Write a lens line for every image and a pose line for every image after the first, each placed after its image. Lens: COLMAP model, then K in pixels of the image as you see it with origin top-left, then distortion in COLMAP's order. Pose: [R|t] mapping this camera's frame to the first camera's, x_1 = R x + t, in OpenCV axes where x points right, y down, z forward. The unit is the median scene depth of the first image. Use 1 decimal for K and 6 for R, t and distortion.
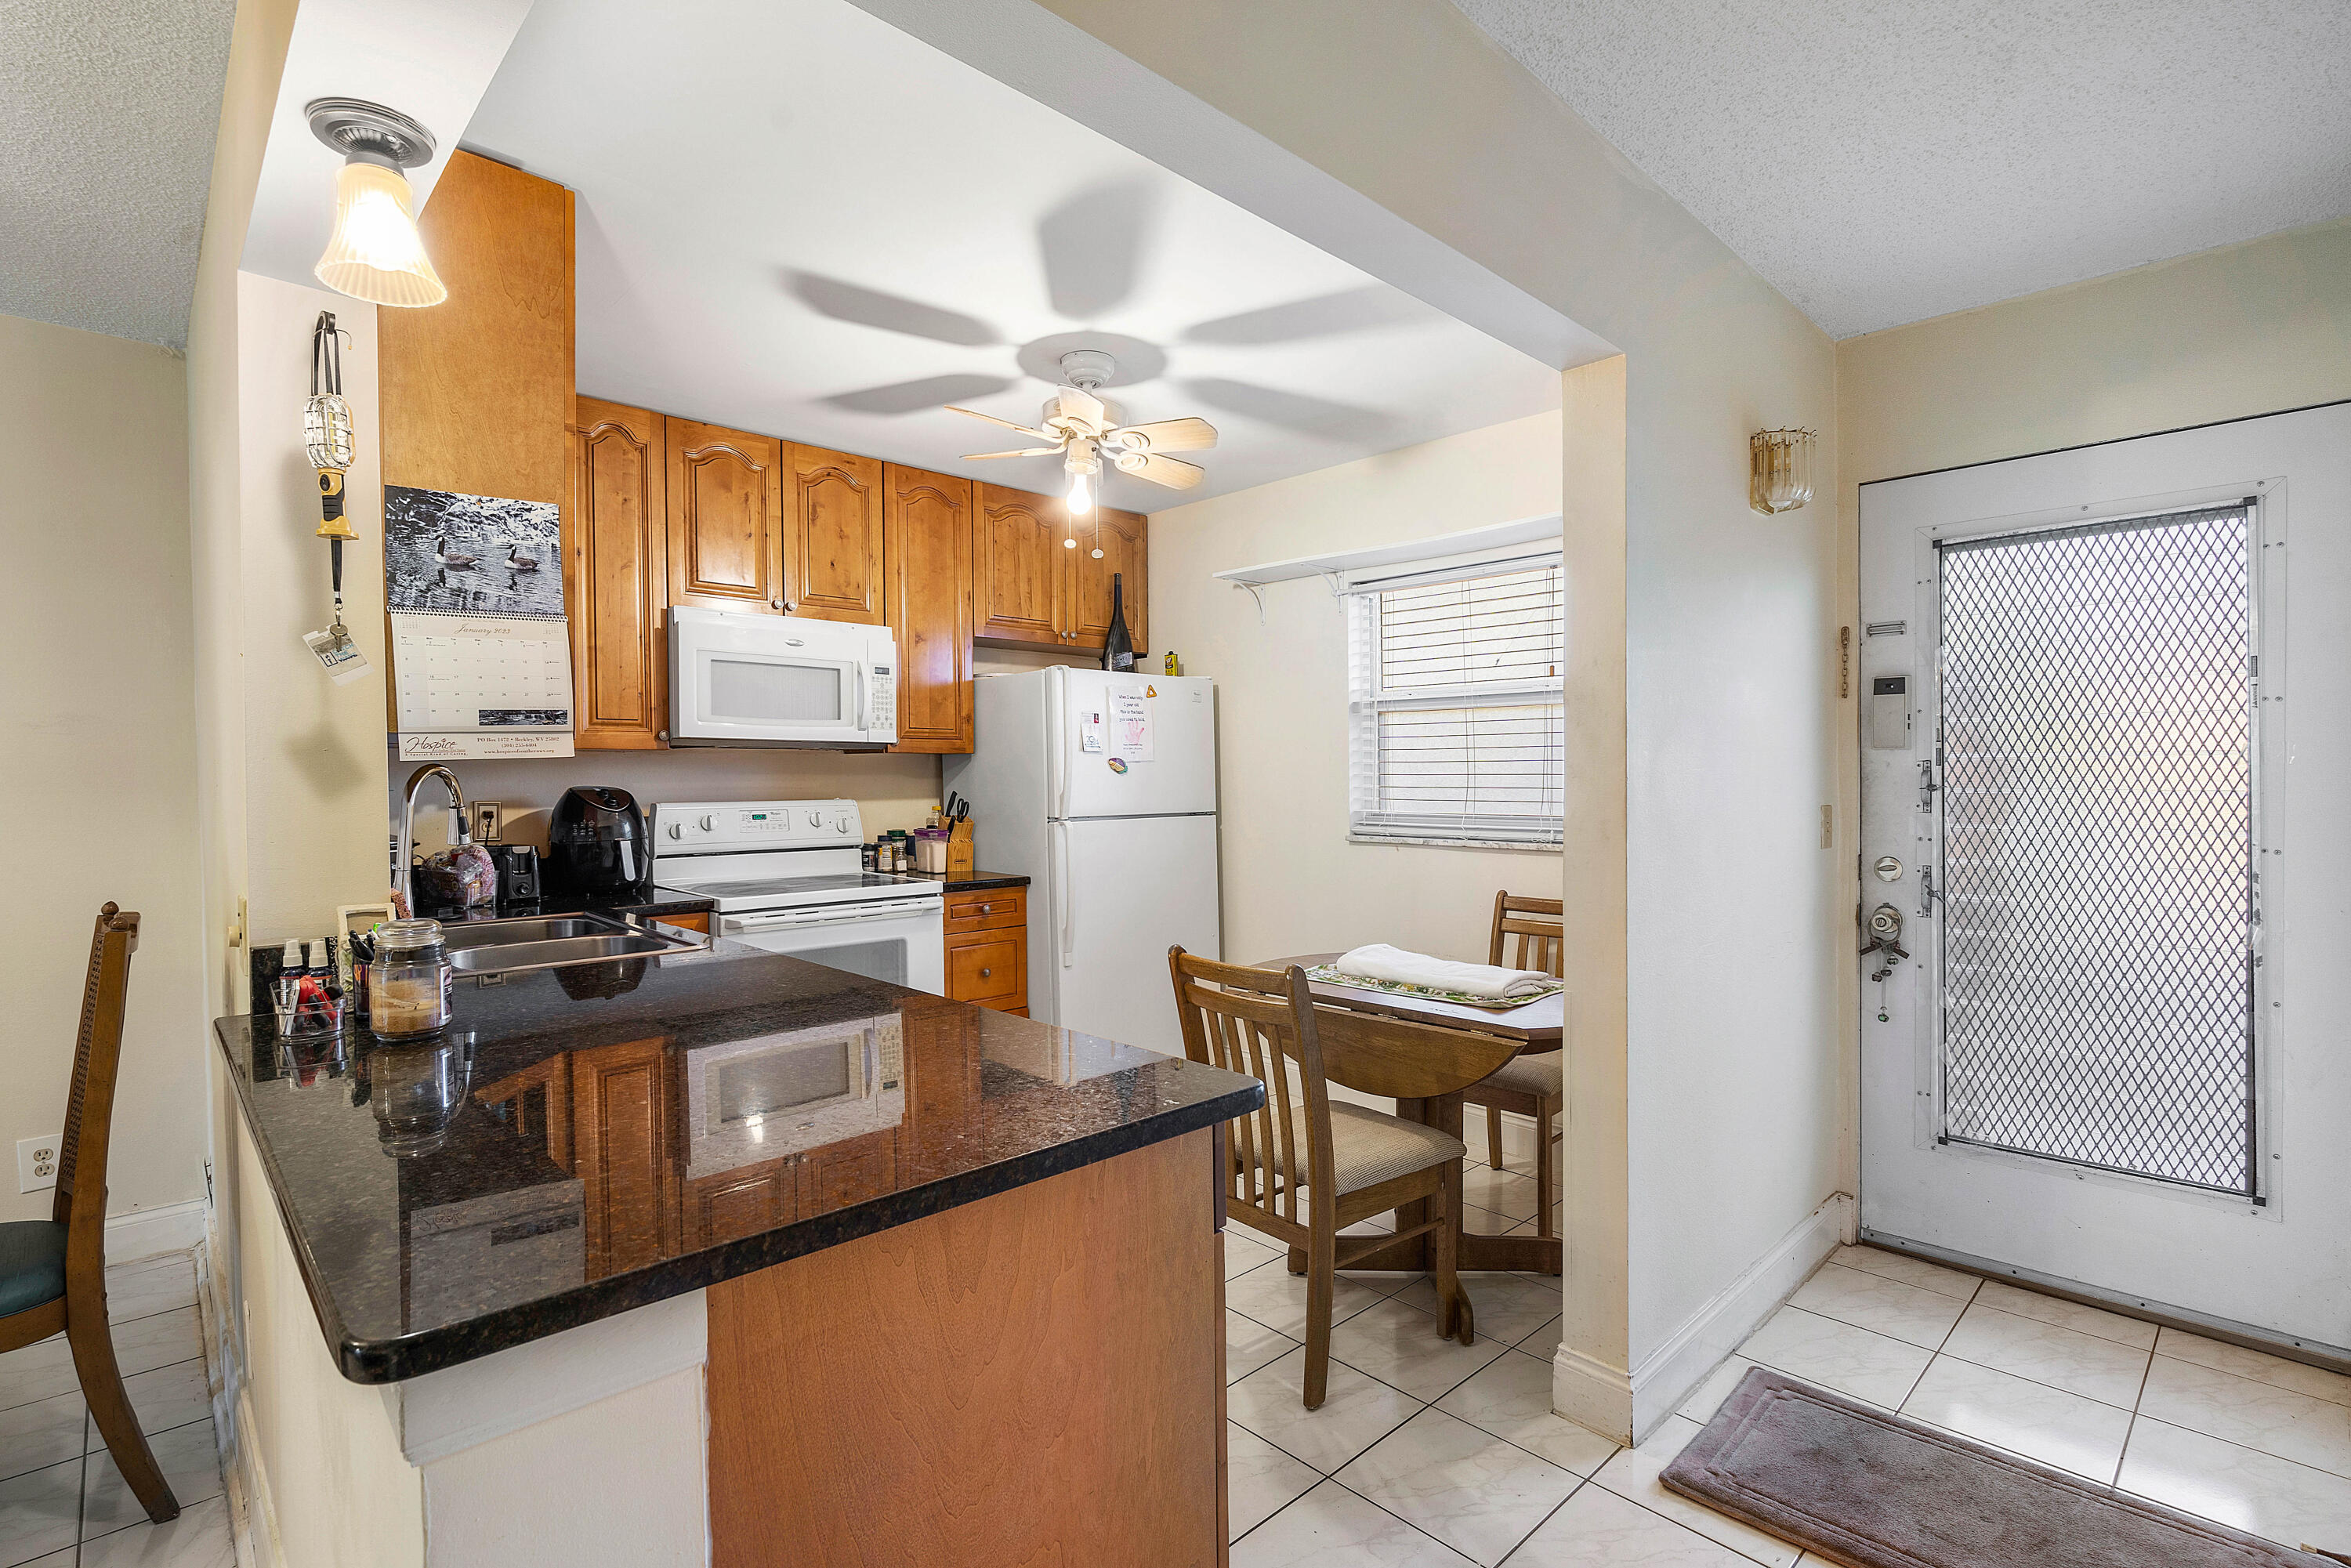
lens RADIAL K [[1102.2, 0, 1175.5], [0, 1102.2, 784.0], [0, 0, 1]] dist [-0.000679, -0.000096]
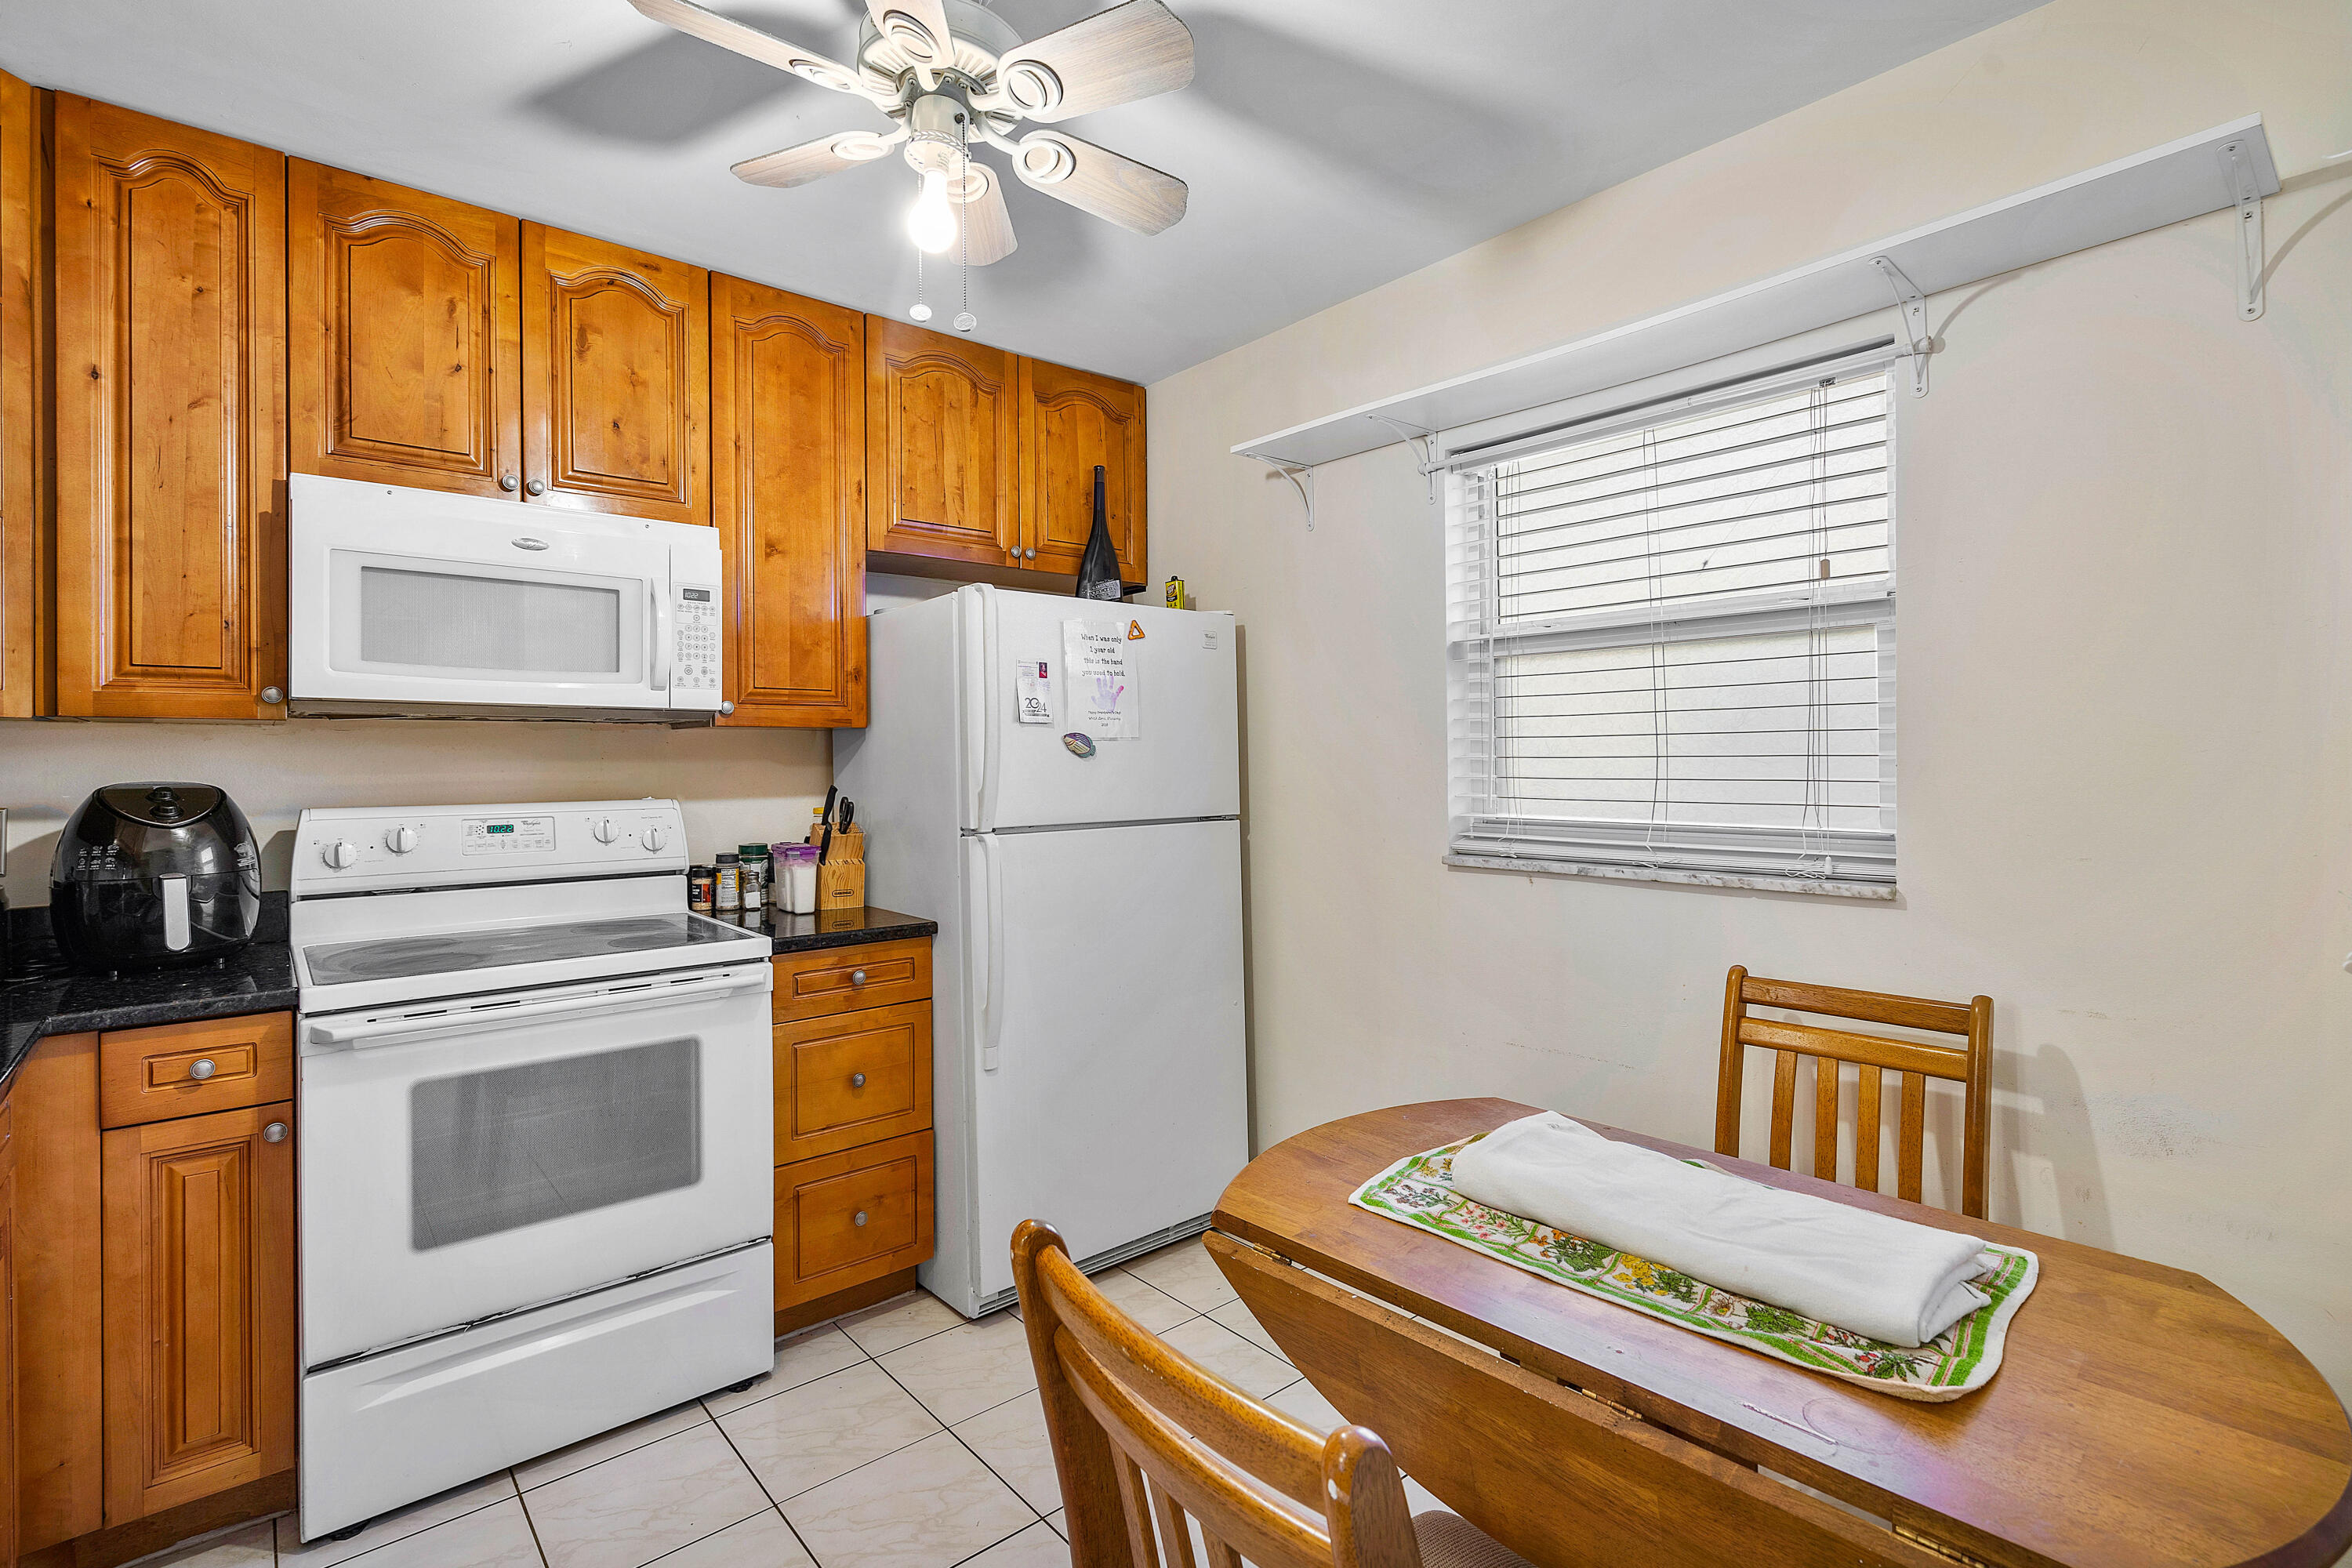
lens RADIAL K [[1084.2, 0, 1190.3], [0, 1084.2, 758.4], [0, 0, 1]] dist [-0.001942, -0.000323]
pose [[0.998801, -0.003855, -0.048798, 0.042646], [0.003407, 0.999951, -0.009258, -0.002998], [0.048832, 0.009081, 0.998766, 0.386466]]
